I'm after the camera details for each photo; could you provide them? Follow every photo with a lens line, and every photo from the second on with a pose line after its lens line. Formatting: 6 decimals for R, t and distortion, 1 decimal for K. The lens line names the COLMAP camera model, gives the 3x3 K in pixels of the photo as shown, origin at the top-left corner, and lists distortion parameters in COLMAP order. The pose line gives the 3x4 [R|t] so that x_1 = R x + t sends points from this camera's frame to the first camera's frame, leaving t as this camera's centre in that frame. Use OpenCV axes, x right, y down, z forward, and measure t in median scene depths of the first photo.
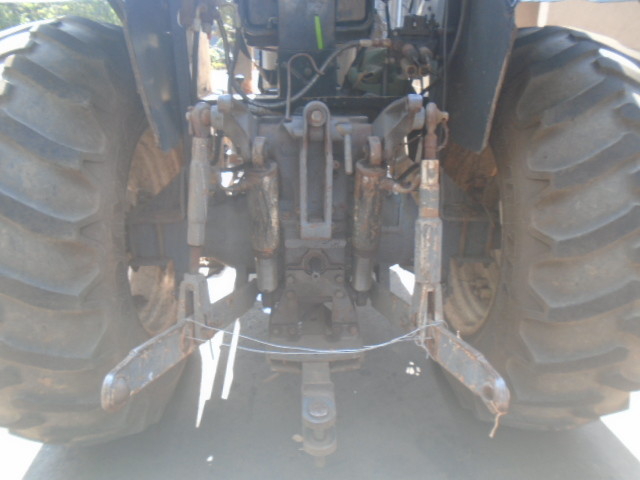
lens RADIAL K [[481.4, 0, 320.0], [0, 481.4, 240.0], [0, 0, 1]] dist [-0.029868, 0.001539]
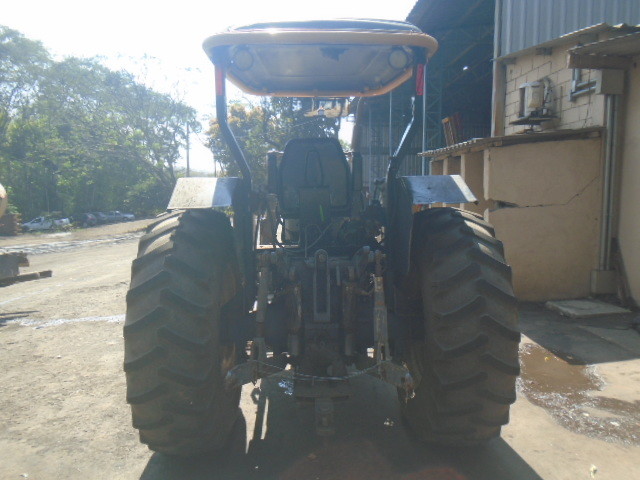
lens RADIAL K [[481.4, 0, 320.0], [0, 481.4, 240.0], [0, 0, 1]] dist [-0.029868, 0.001539]
pose [[0.999896, -0.013316, -0.005583, -0.001311], [0.011206, 0.959498, -0.281494, 0.215780], [0.009106, 0.281402, 0.959547, -0.851193]]
